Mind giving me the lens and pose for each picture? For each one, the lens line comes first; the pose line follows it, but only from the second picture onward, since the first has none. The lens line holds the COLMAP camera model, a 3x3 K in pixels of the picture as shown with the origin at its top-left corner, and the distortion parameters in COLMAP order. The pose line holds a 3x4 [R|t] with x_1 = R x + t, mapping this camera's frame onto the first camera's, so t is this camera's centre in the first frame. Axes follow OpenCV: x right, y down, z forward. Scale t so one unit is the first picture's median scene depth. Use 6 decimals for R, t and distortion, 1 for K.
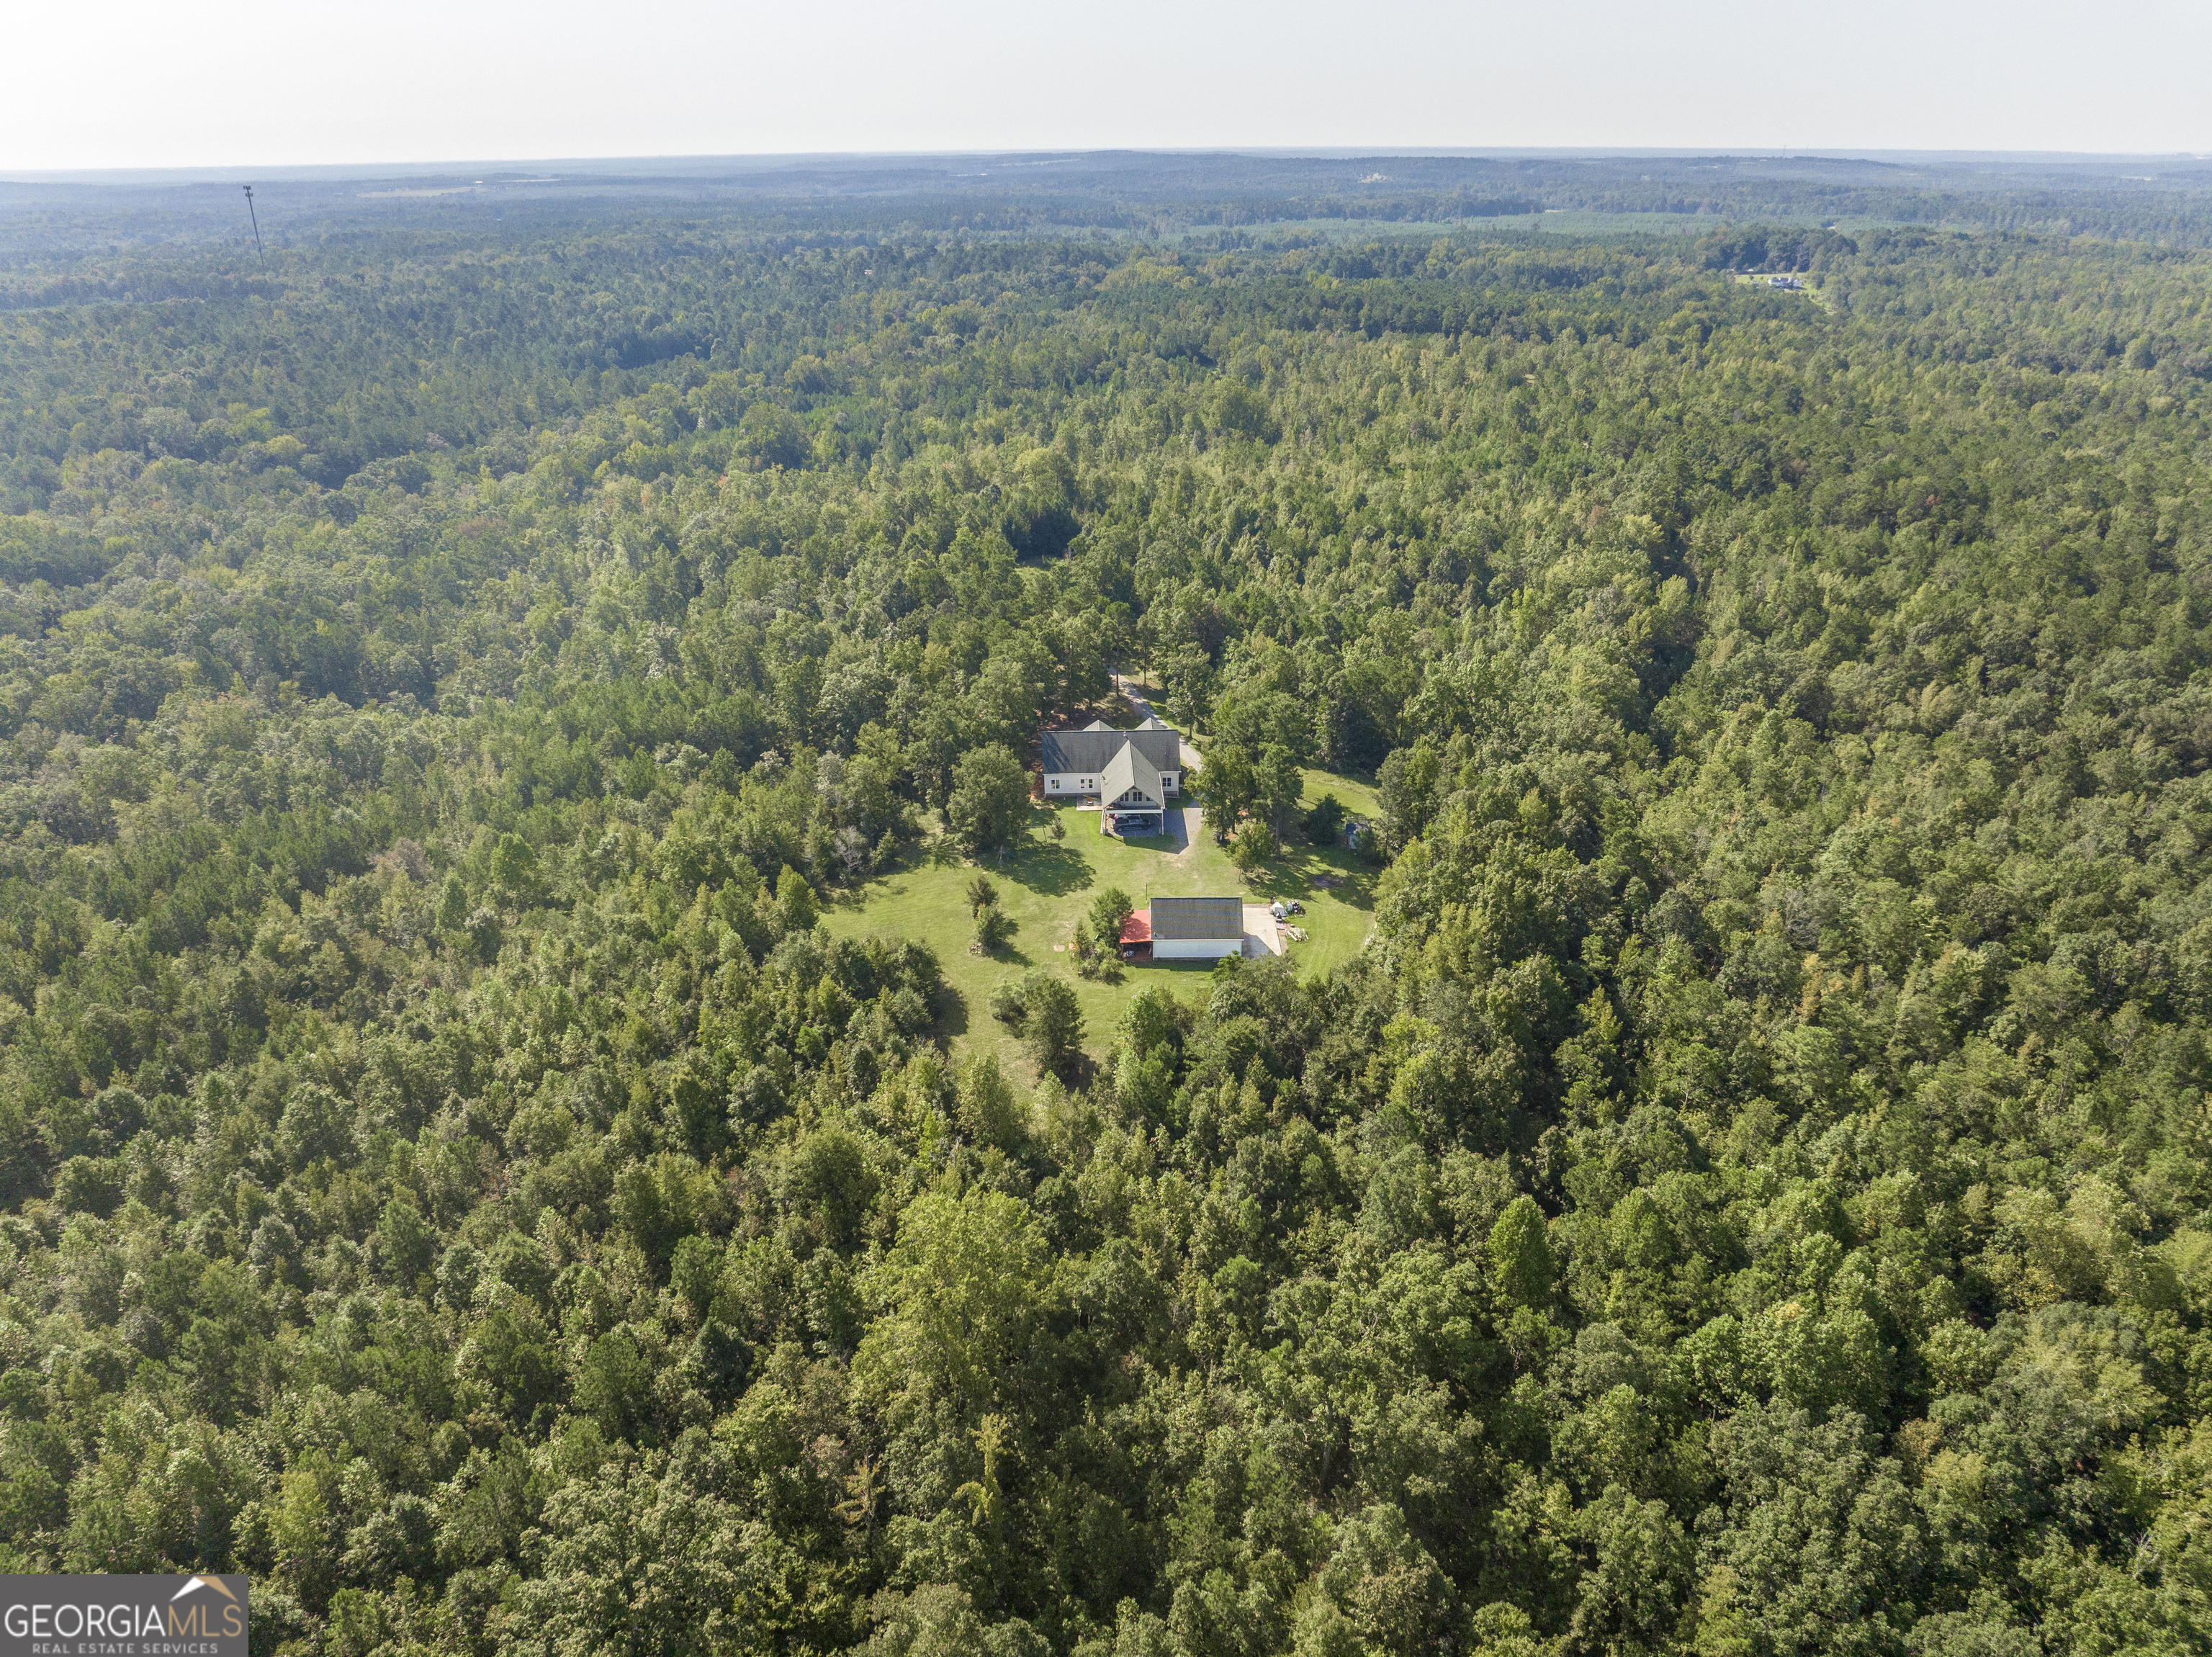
lens RADIAL K [[1528.5, 0, 1106.0], [0, 1528.5, 828.5], [0, 0, 1]] dist [-0.062228, 0.033728]
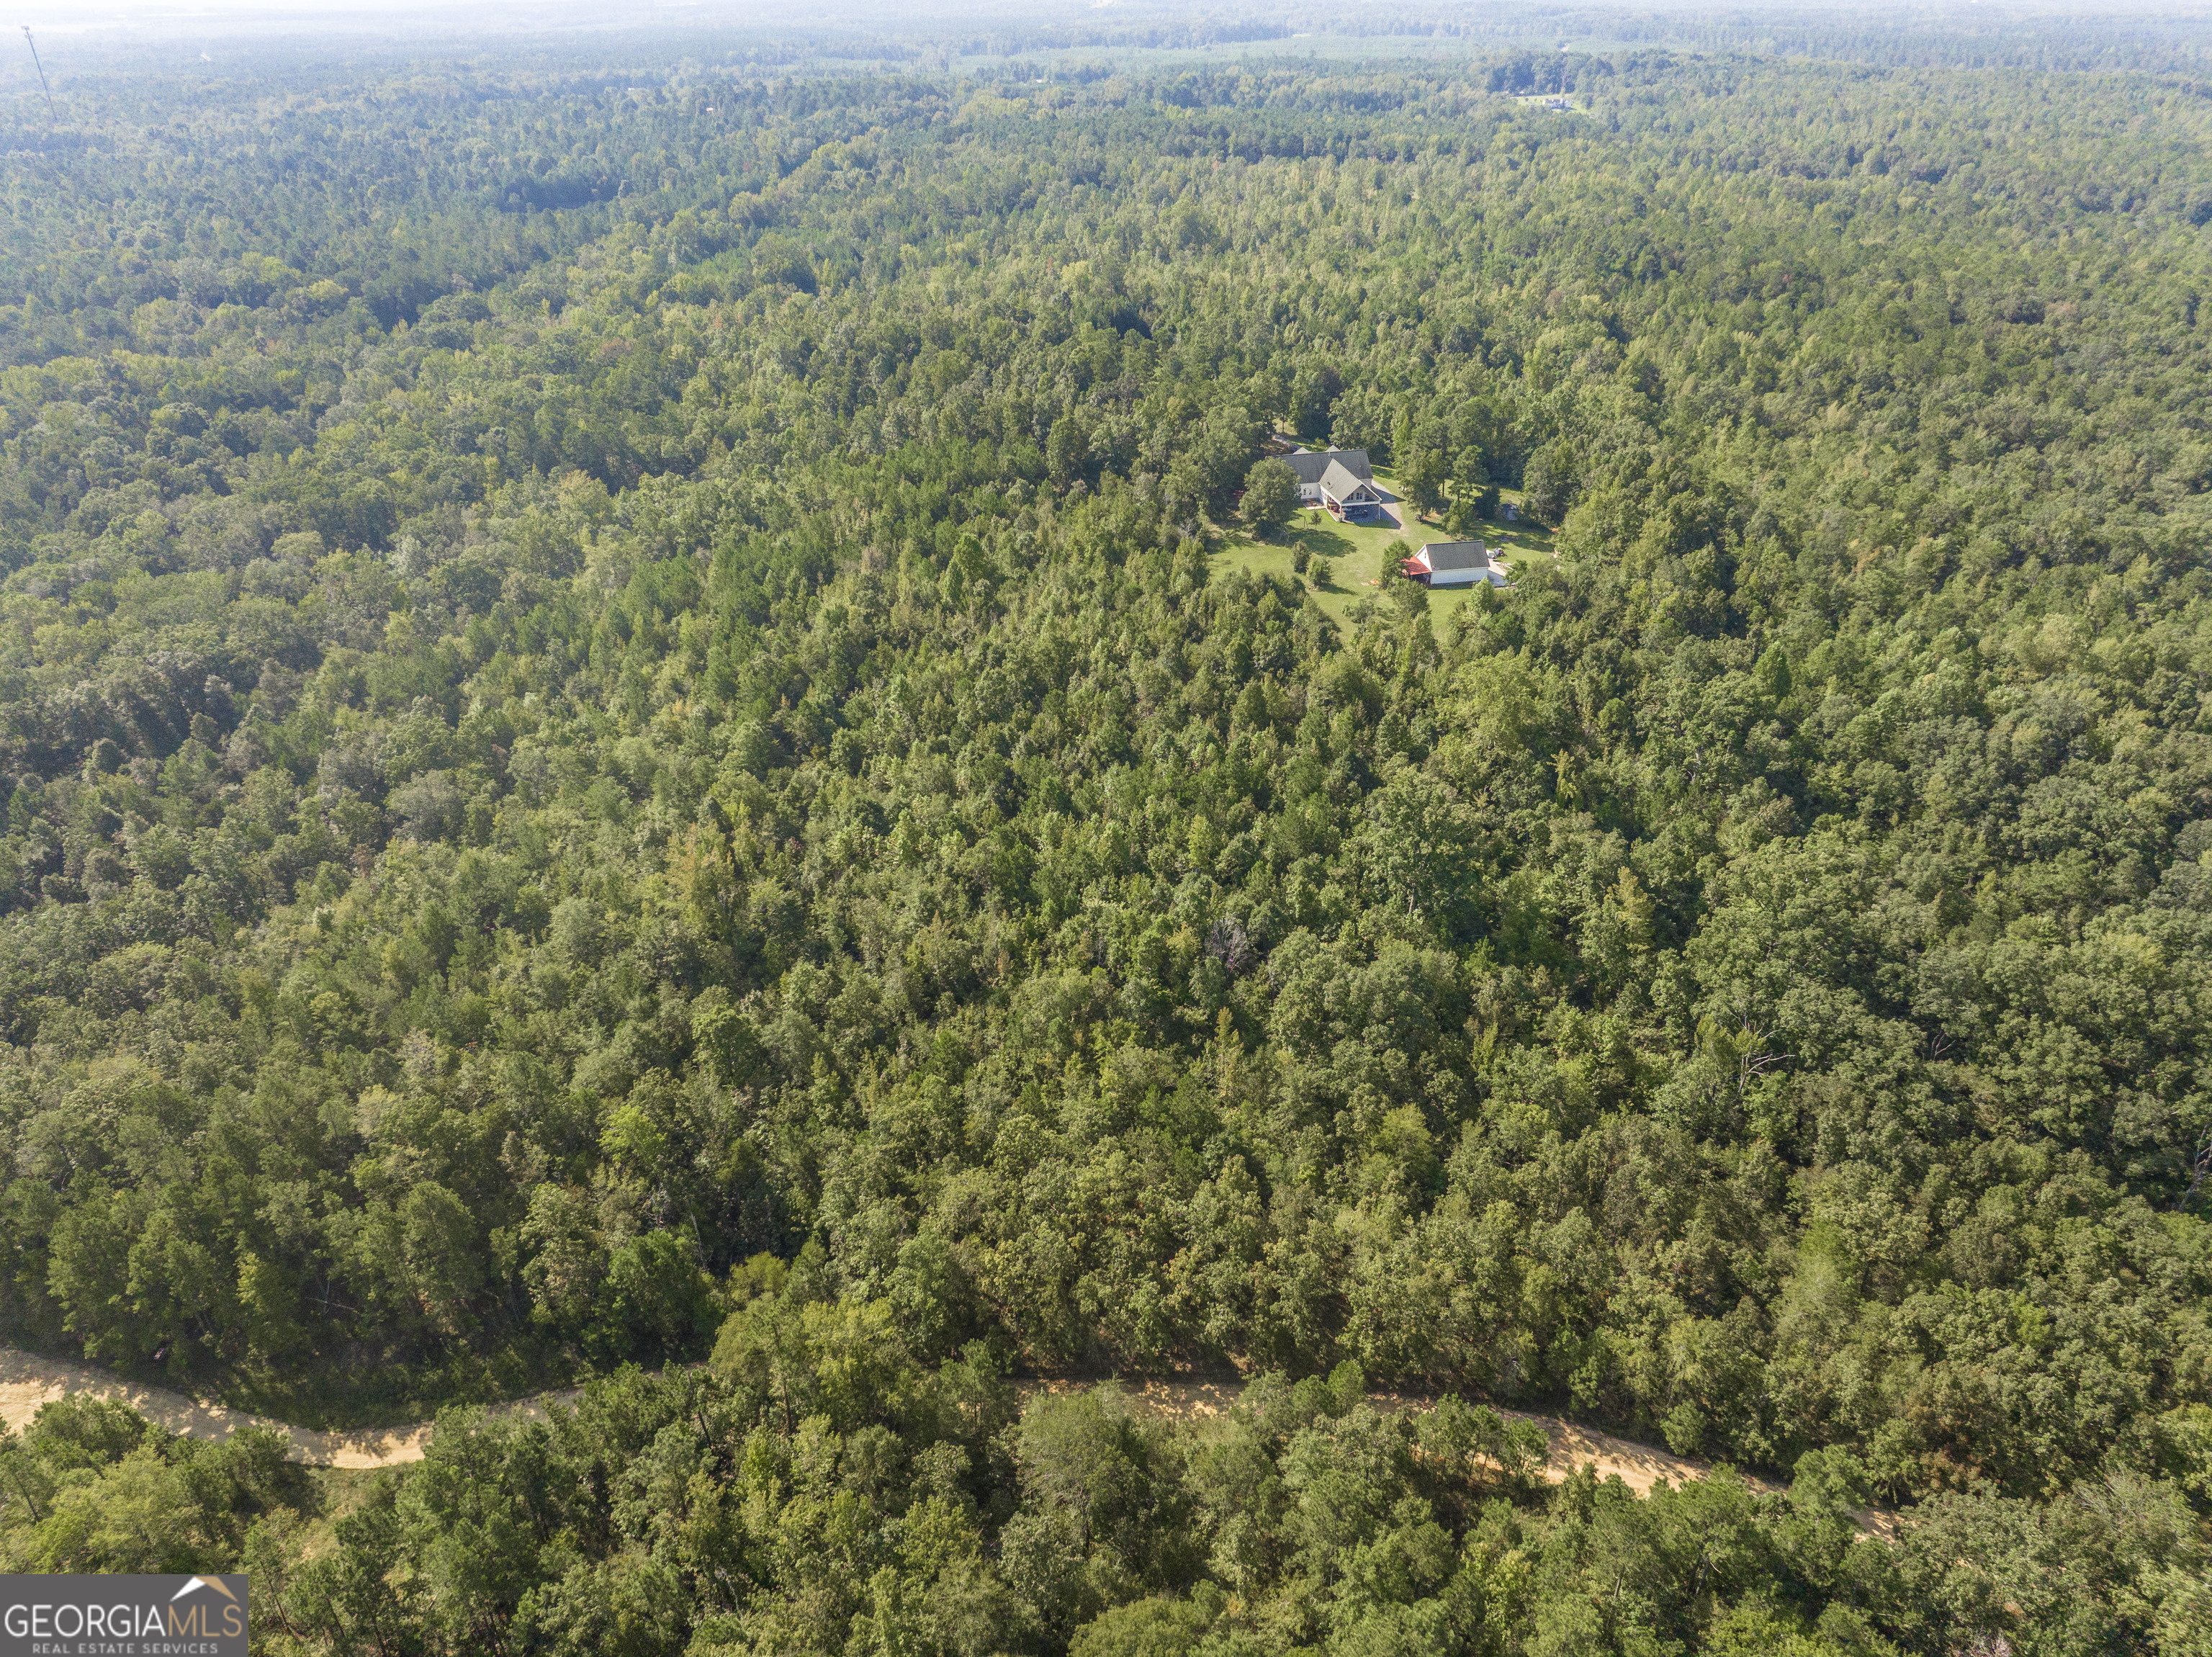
lens RADIAL K [[1528.5, 0, 1106.0], [0, 1528.5, 828.5], [0, 0, 1]] dist [-0.062228, 0.033728]
pose [[0.983405, -0.091470, 0.156679, -0.328624], [0.075900, 0.991819, 0.102637, 0.089081], [-0.164785, -0.089041, 0.982302, -0.263120]]
